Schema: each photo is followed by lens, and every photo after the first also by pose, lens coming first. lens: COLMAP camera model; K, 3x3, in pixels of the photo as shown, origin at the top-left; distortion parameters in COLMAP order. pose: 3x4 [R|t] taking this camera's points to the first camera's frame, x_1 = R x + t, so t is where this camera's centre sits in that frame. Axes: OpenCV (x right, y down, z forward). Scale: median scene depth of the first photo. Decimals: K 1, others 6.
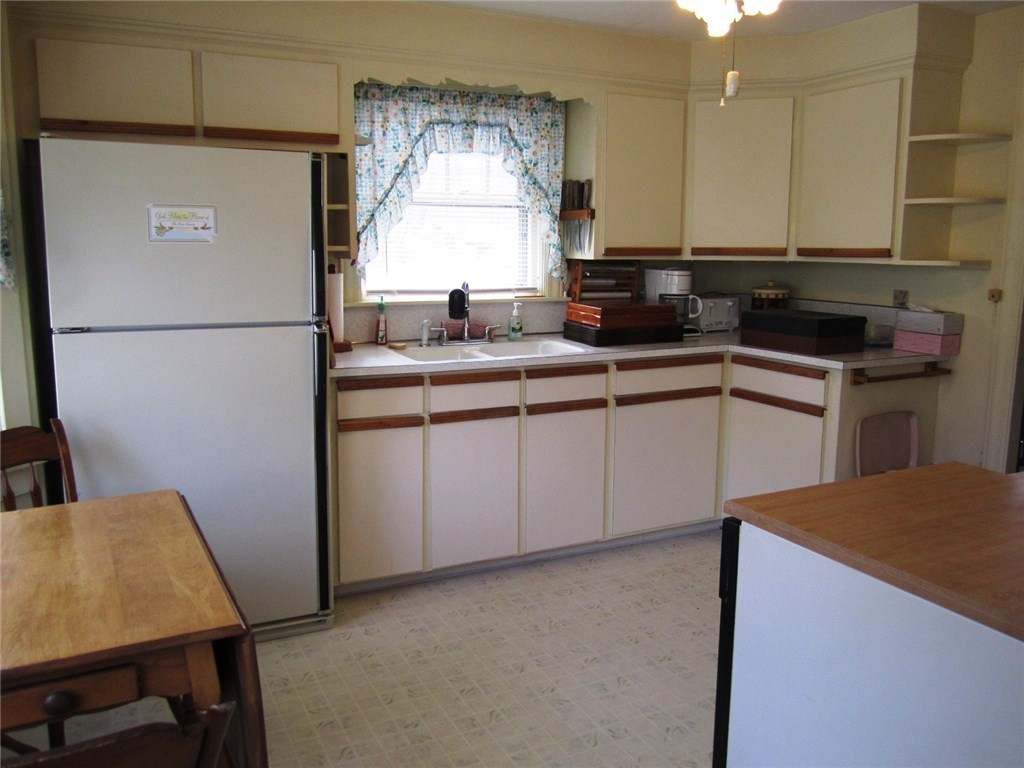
lens RADIAL K [[853.4, 0, 511.1], [0, 853.4, 383.5], [0, 0, 1]] dist [-0.050709, -0.016371]
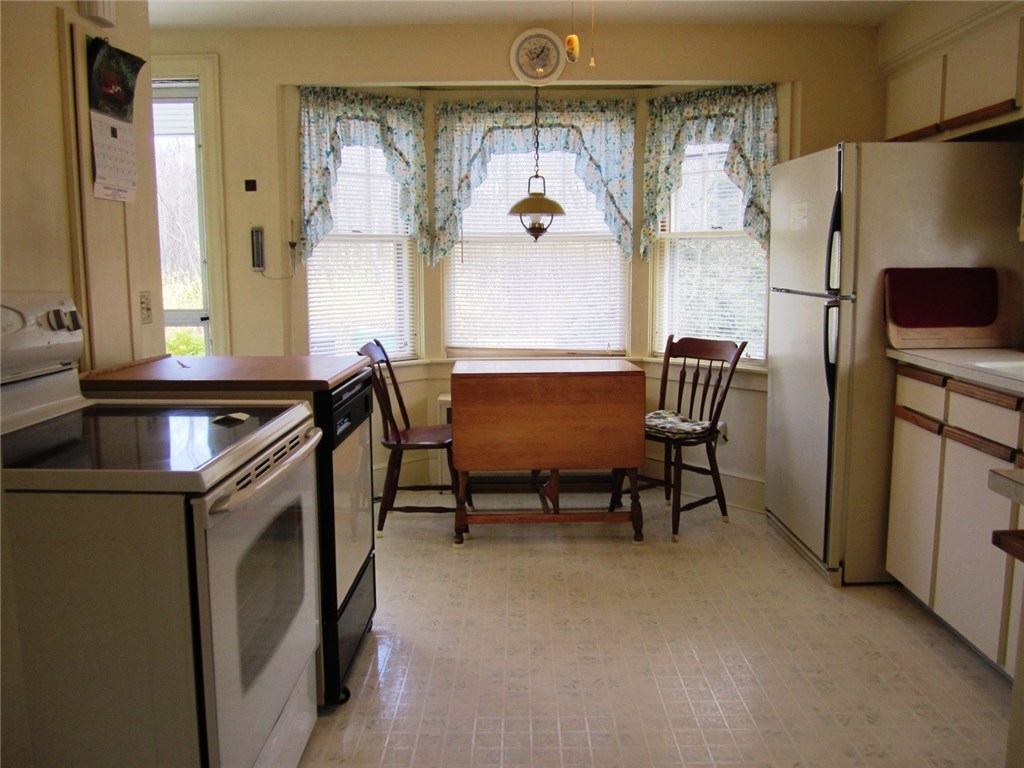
lens RADIAL K [[853.4, 0, 511.2], [0, 853.4, 383.6], [0, 0, 1]] dist [-0.050709, -0.016371]
pose [[-0.480354, 0.107257, -0.870492, 0.875023], [-0.135264, 0.971561, 0.194351, -0.112188], [0.866581, 0.211104, -0.452185, 1.061669]]
